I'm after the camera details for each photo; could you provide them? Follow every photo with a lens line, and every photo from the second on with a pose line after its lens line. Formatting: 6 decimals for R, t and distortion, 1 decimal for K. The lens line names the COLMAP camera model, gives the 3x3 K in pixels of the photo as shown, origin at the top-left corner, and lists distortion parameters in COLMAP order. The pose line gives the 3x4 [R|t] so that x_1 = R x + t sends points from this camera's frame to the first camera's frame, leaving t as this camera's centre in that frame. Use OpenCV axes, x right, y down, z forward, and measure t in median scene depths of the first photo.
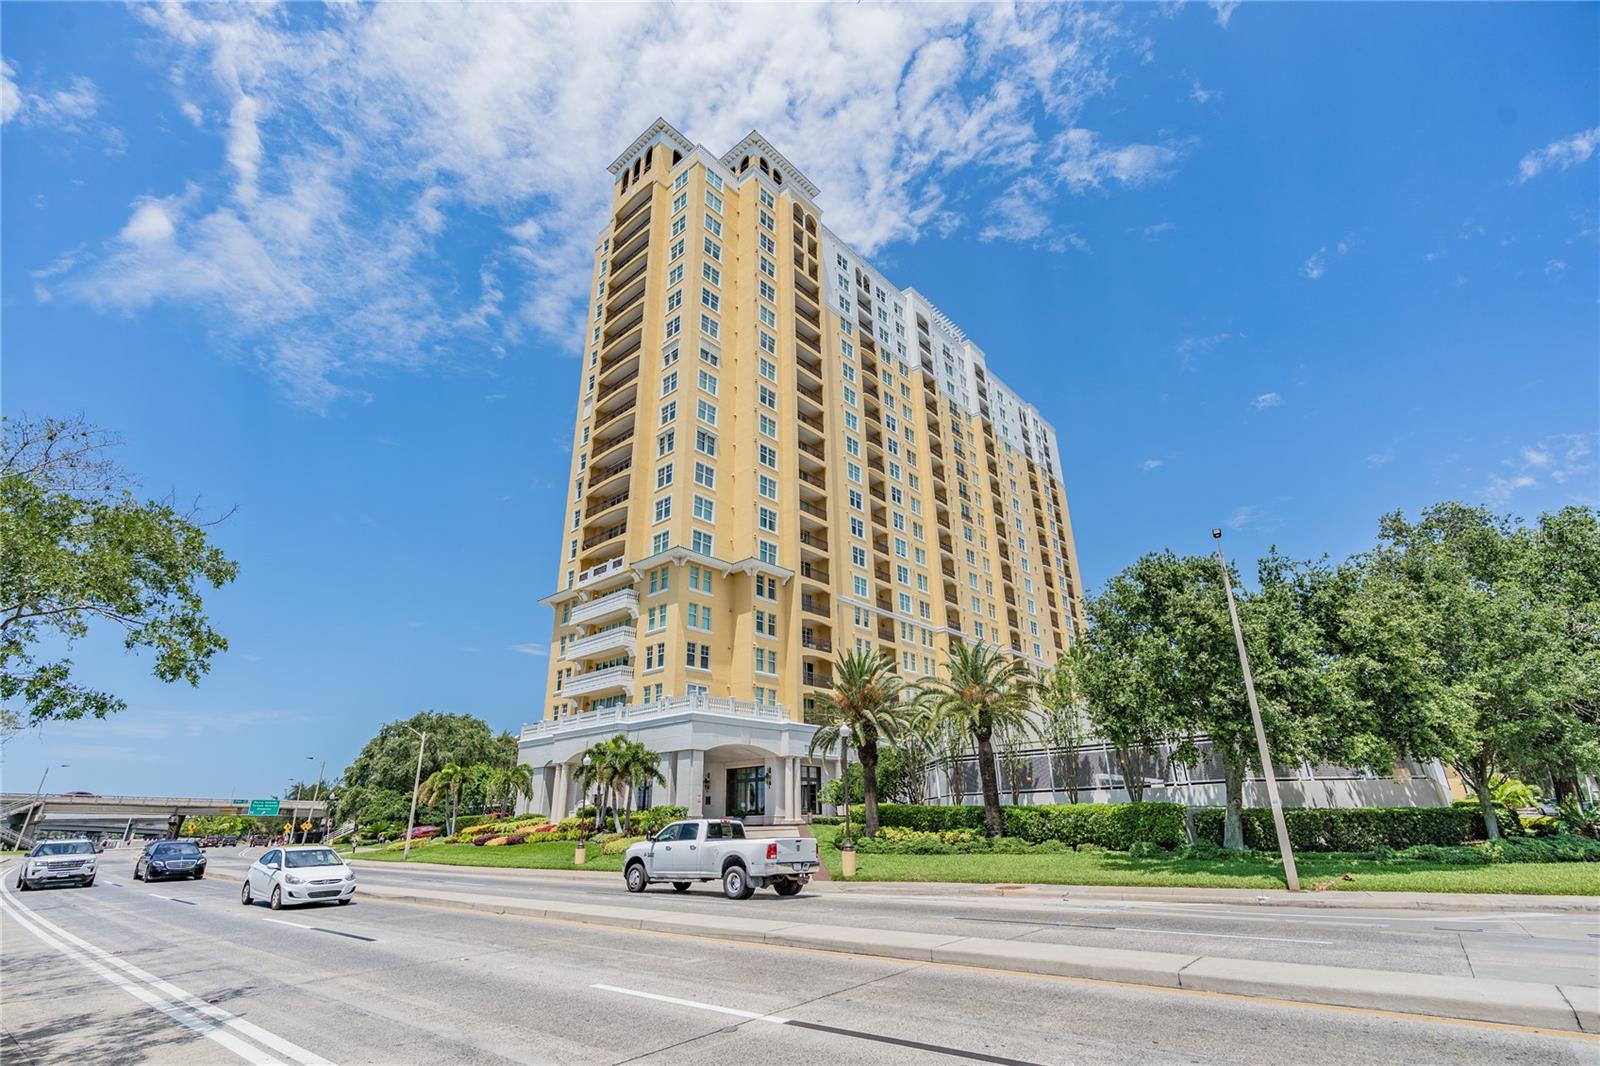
lens RADIAL K [[726.9, 0, 800.0], [0, 726.9, 533.0], [0, 0, 1]] dist [0.001405, 0.001571]
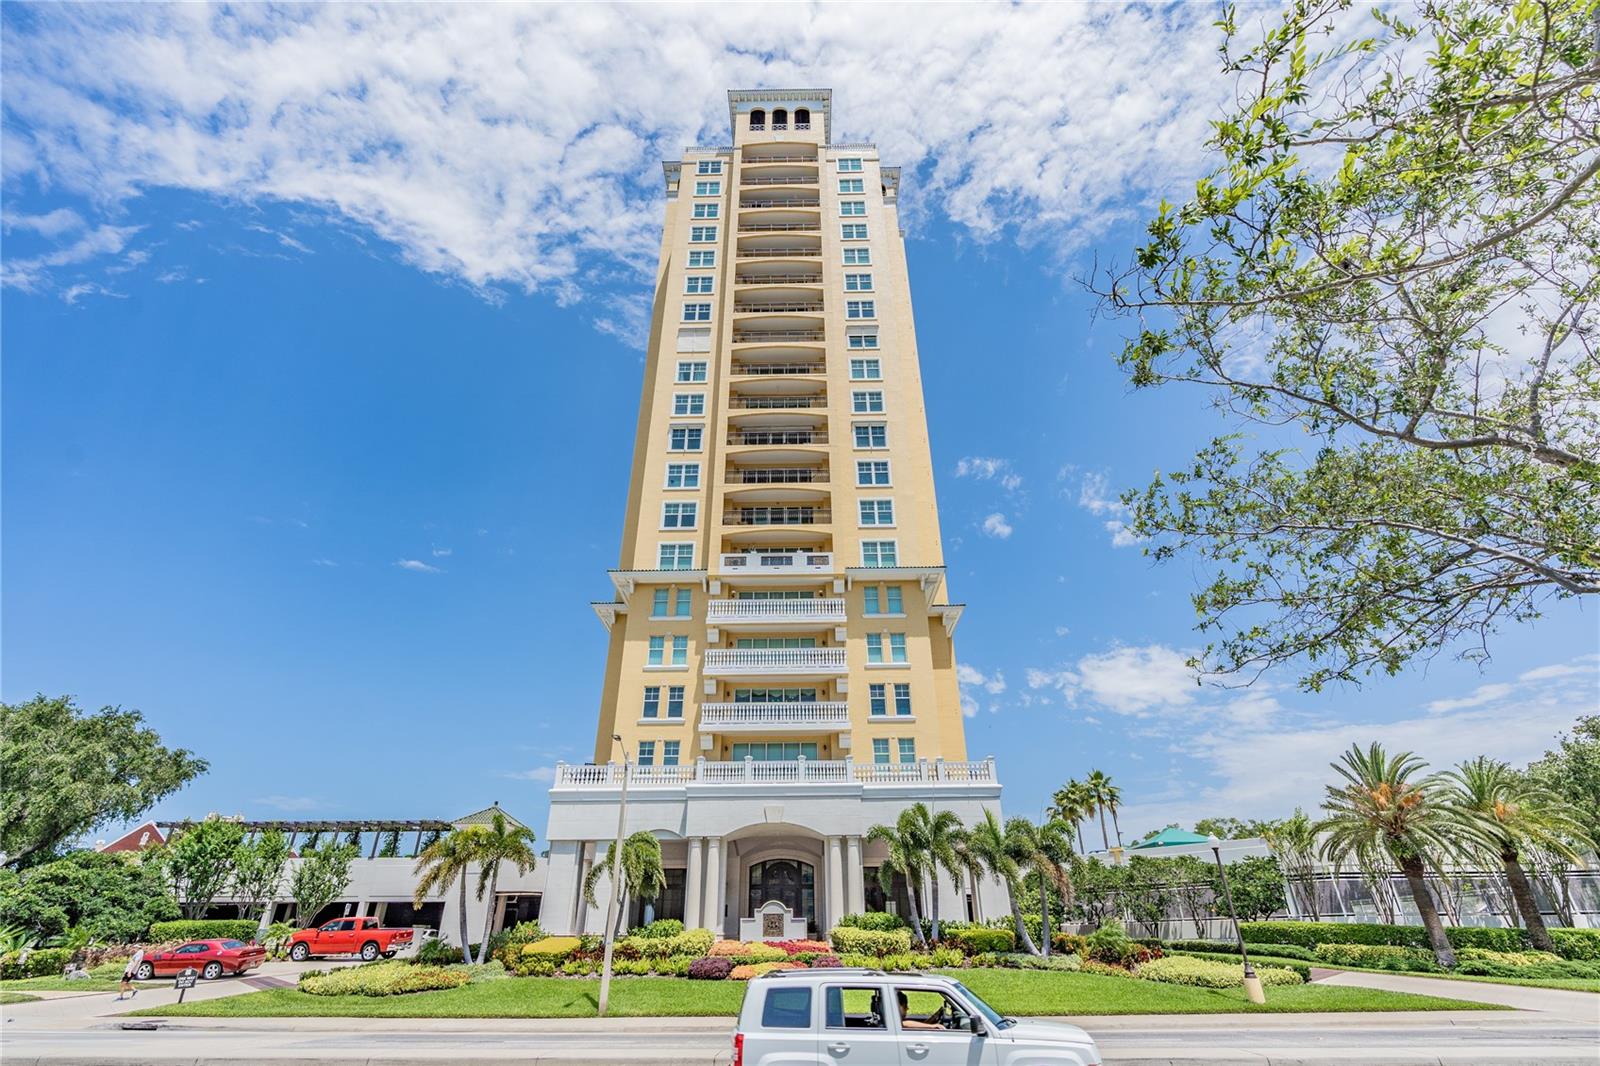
lens RADIAL K [[763.4, 0, 800.0], [0, 763.4, 533.0], [0, 0, 1]] dist [0.003441, 0.000567]
pose [[0.759089, 0.327163, 0.562804, -0.693566], [-0.251651, 0.944803, -0.209806, 0.178476], [-0.600380, 0.017631, 0.799521, 0.395341]]
